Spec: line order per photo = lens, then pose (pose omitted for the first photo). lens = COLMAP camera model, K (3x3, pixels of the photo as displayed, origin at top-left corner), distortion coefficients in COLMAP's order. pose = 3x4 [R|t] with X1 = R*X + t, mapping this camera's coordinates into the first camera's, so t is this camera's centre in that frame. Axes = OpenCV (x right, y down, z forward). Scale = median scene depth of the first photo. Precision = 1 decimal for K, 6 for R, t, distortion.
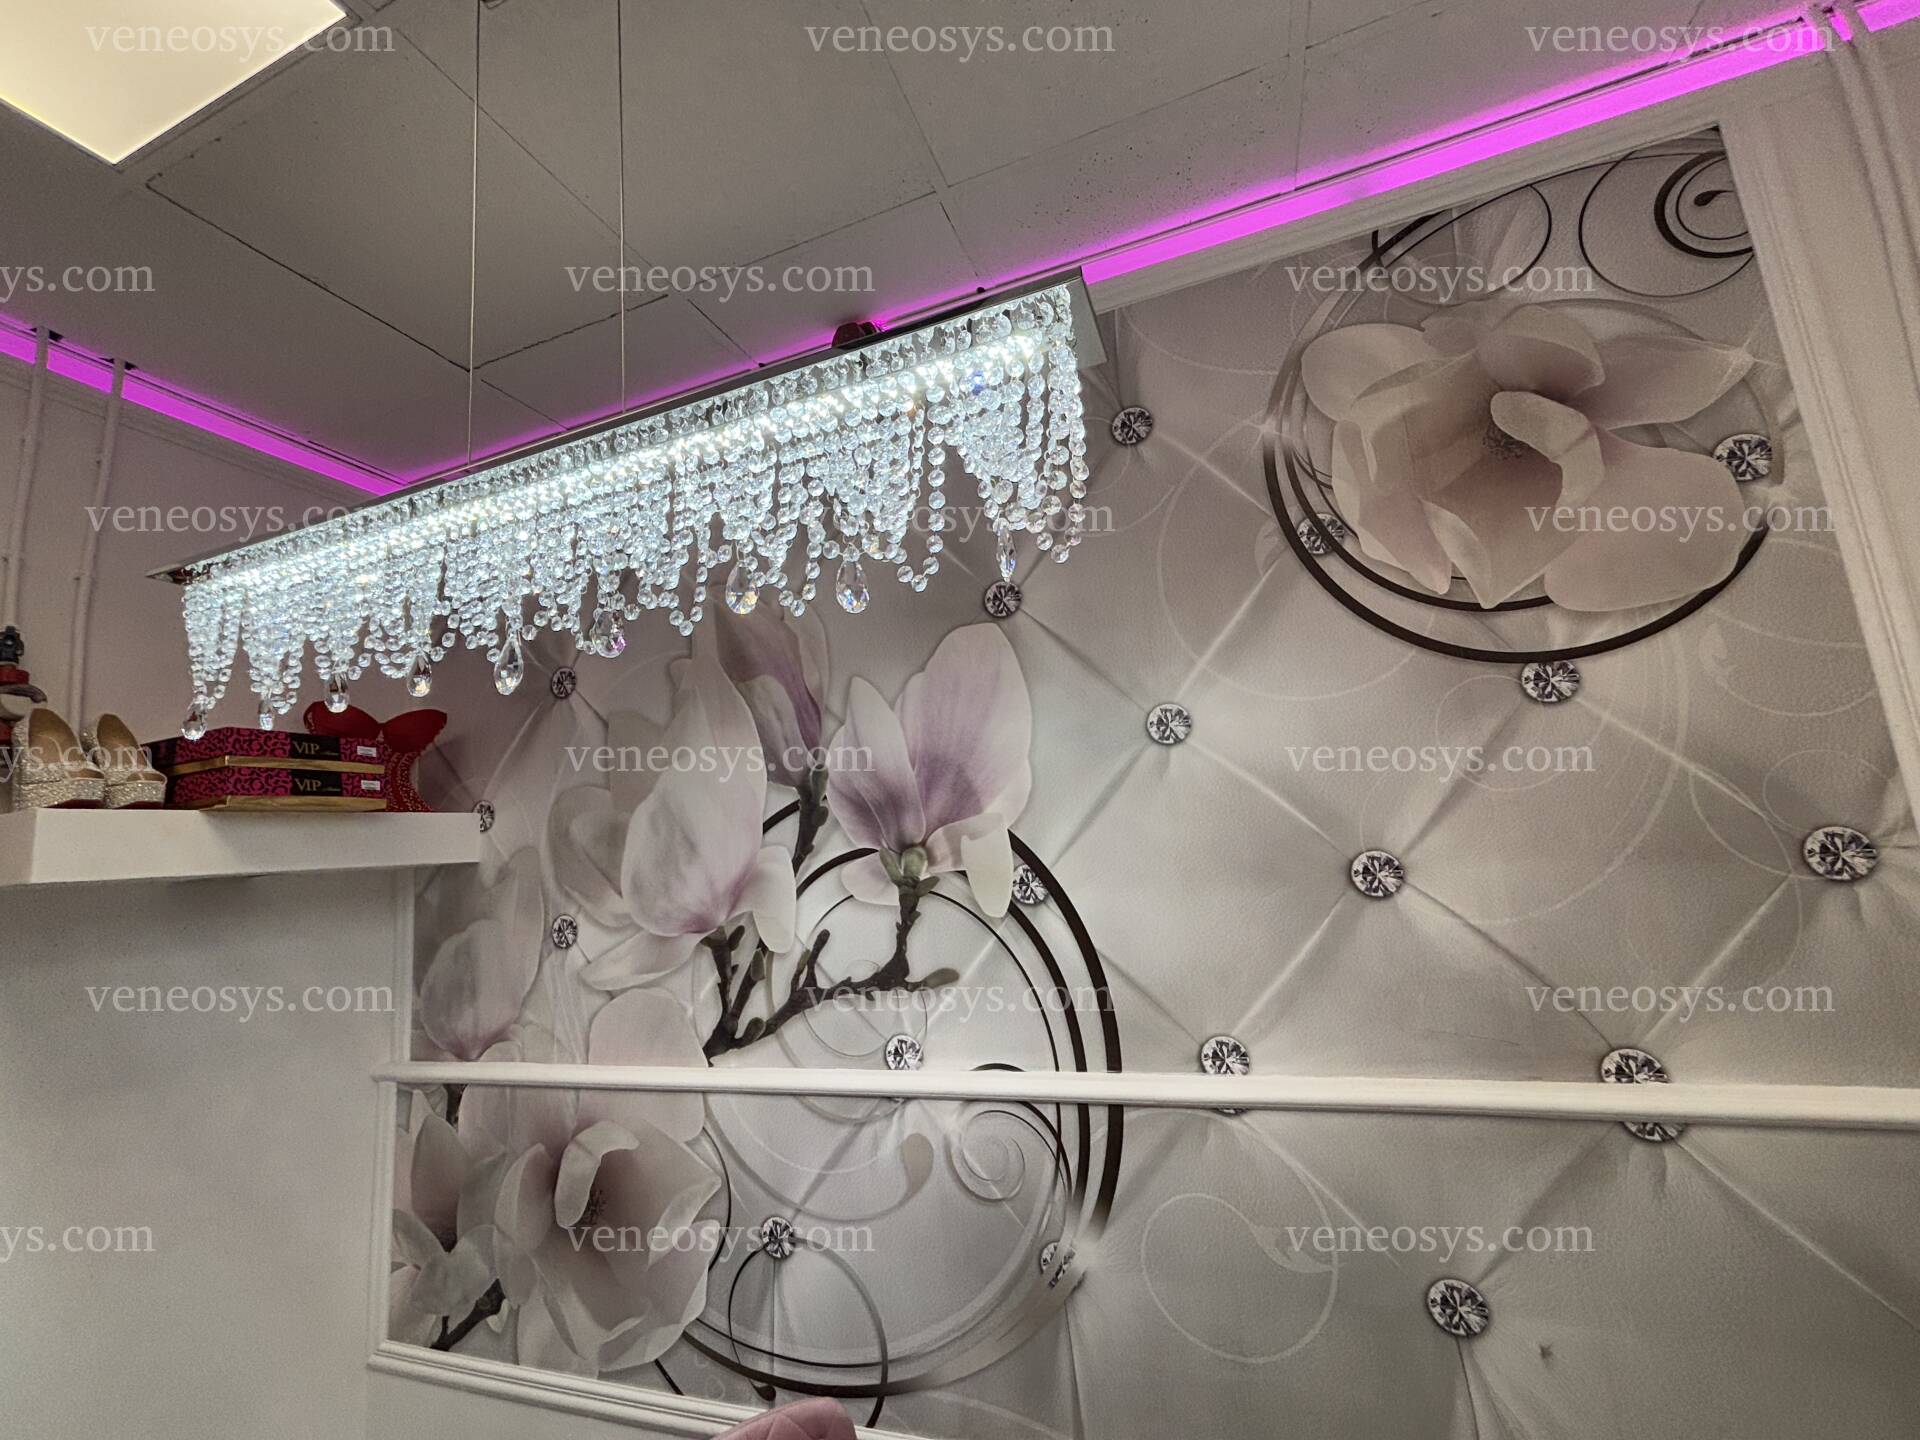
lens RADIAL K [[777.3, 0, 957.8], [0, 777.3, 717.7], [0, 0, 1]] dist [-0.002625, 0.003606]
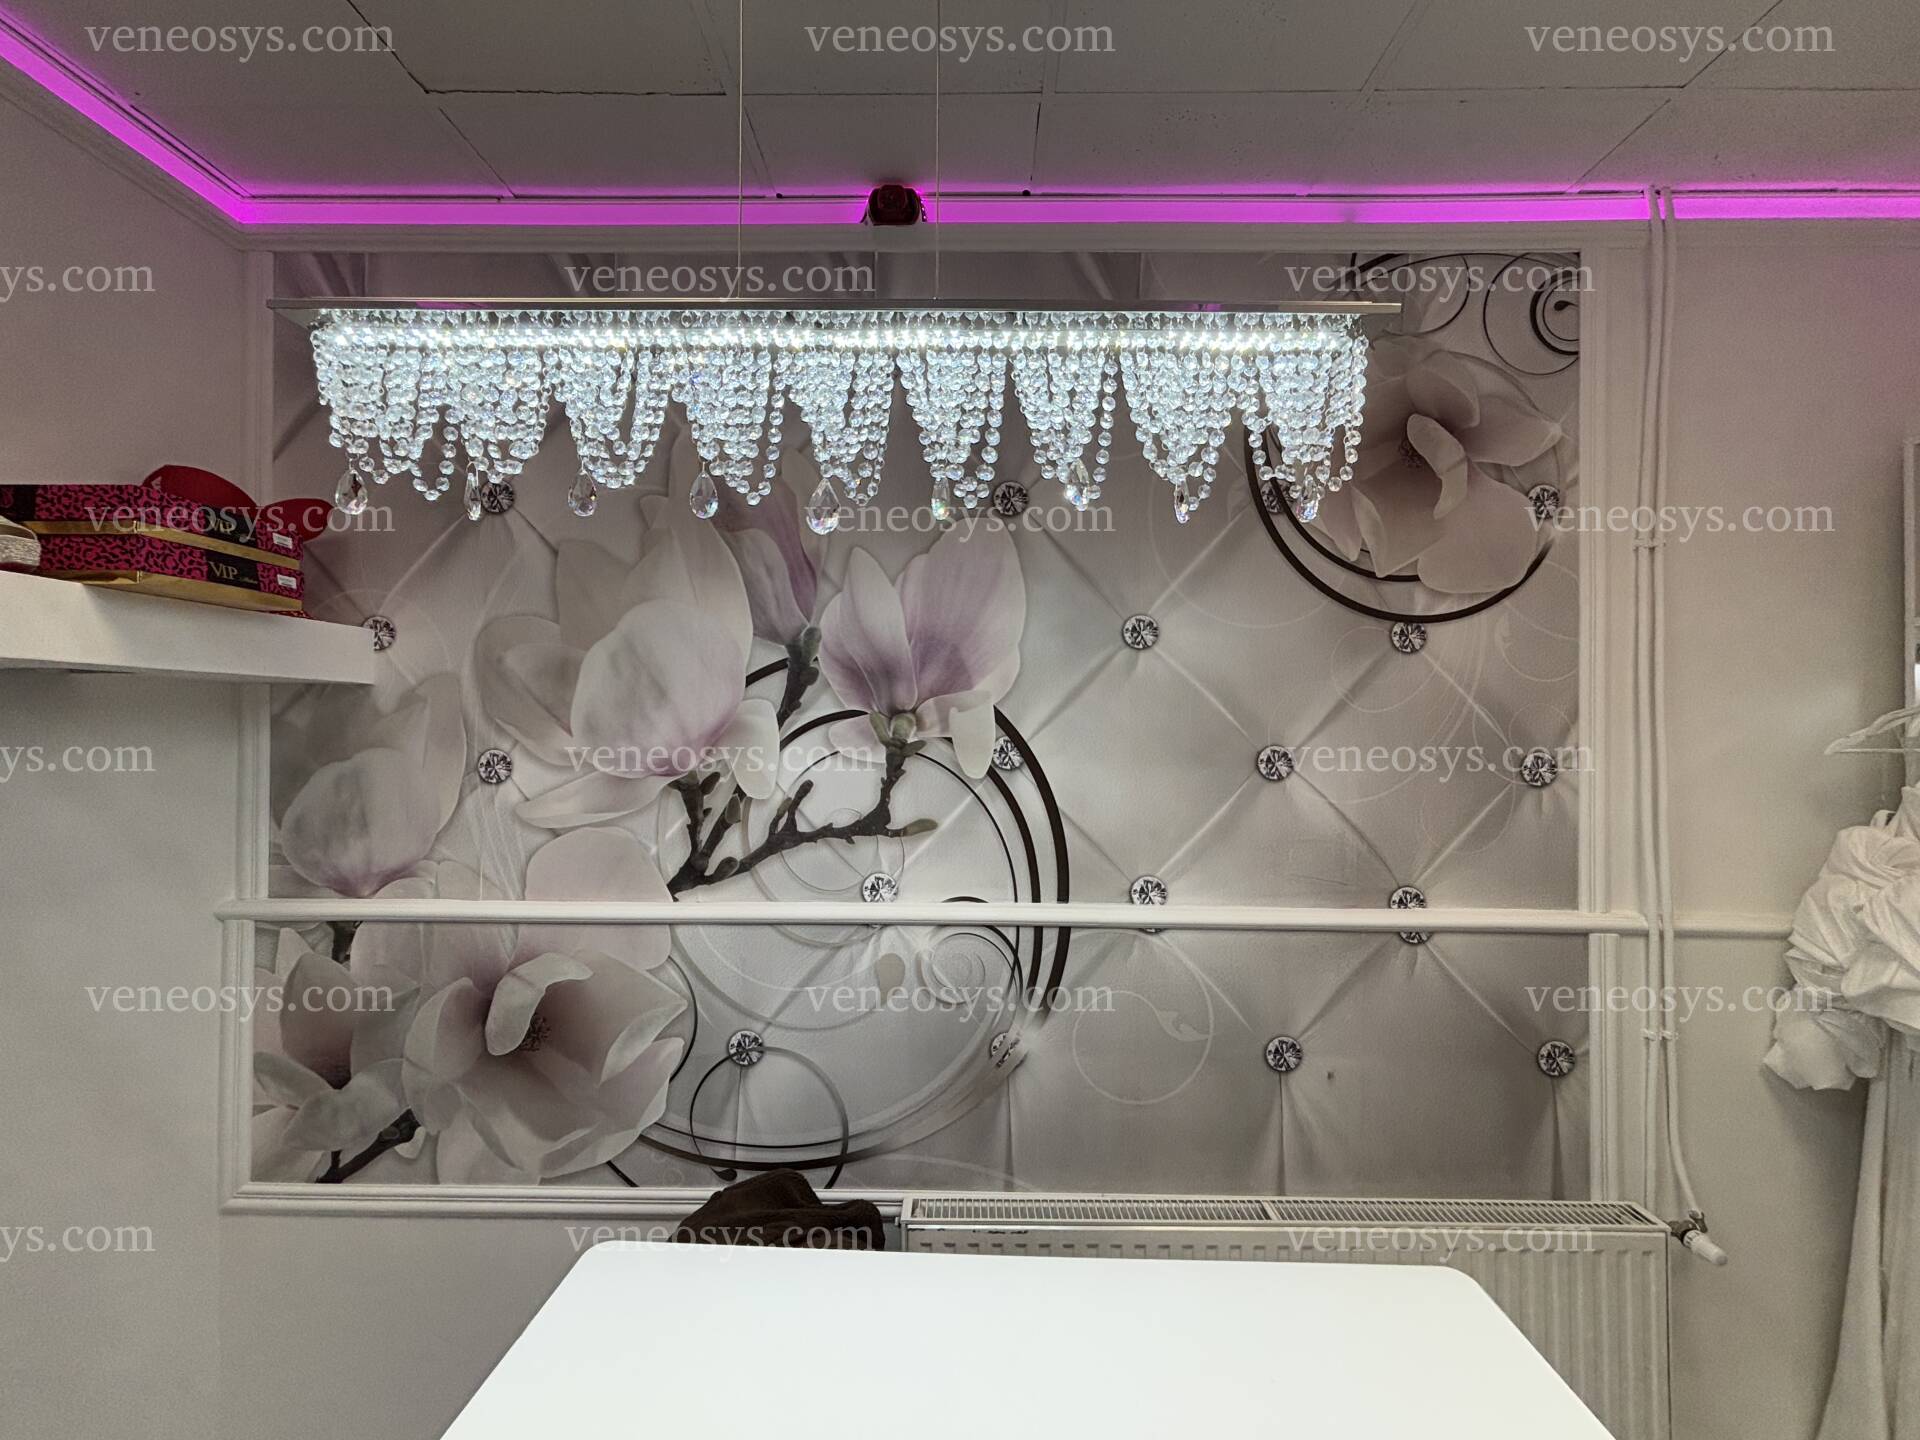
lens RADIAL K [[777.5, 0, 959.6], [0, 777.5, 714.5], [0, 0, 1]] dist [0.000772, -0.000170]
pose [[0.938493, 0.092872, 0.332575, -0.343670], [-0.137899, 0.983817, 0.114406, 0.032100], [-0.316568, -0.153232, 0.936112, -0.058338]]
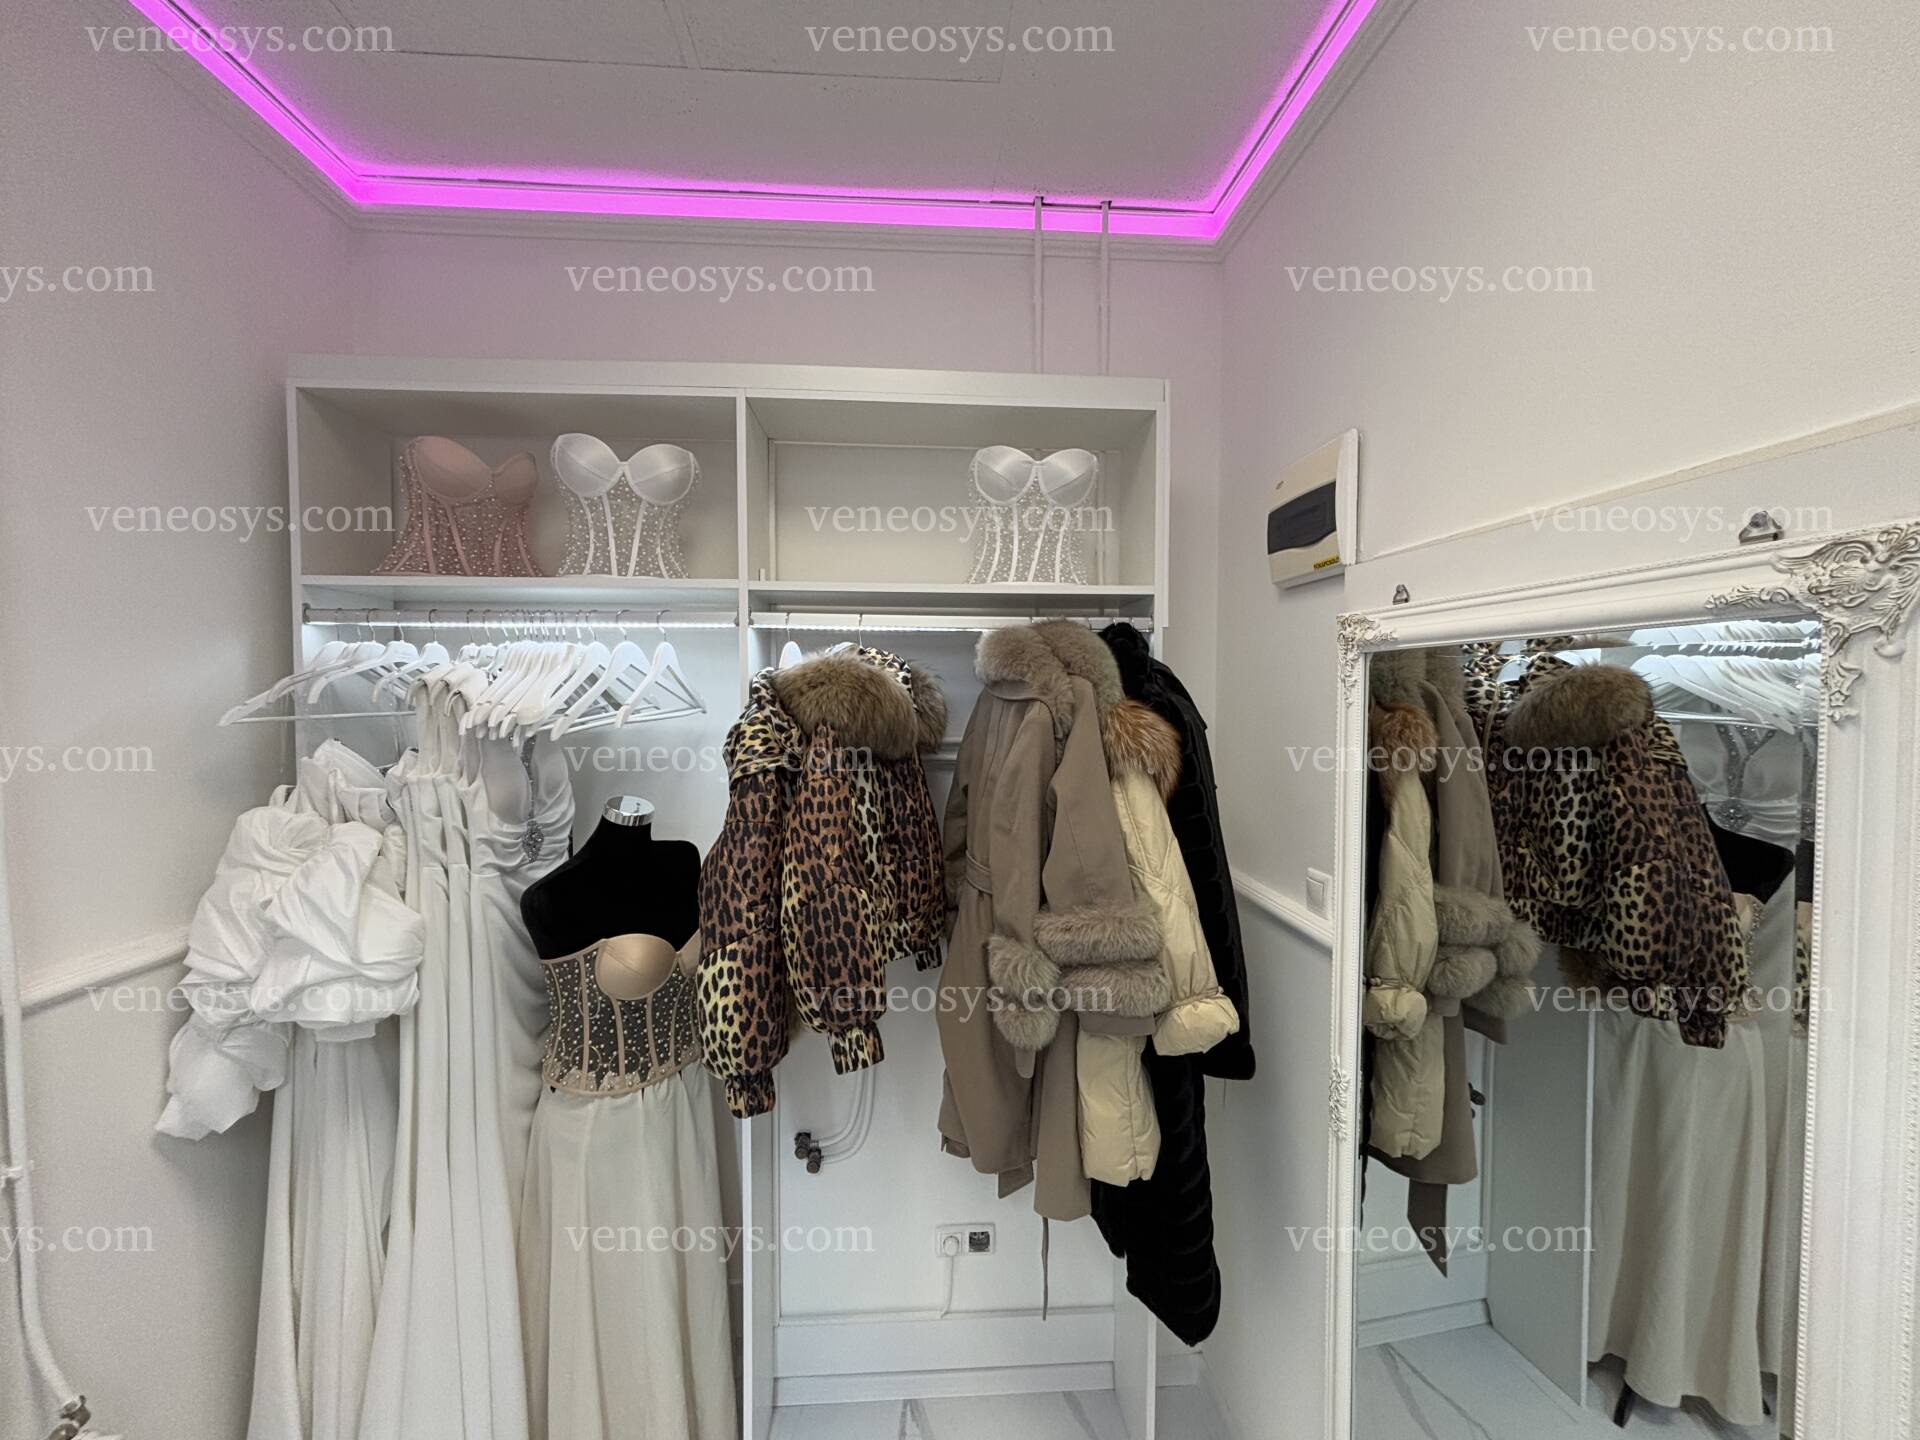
lens RADIAL K [[782.2, 0, 959.2], [0, 782.2, 715.8], [0, 0, 1]] dist [0.002255, -0.000333]
pose [[-0.404532, 0.050220, 0.913144, -0.035595], [-0.119324, 0.987057, -0.107147, 0.028781], [-0.906706, -0.152304, -0.393303, 0.137657]]
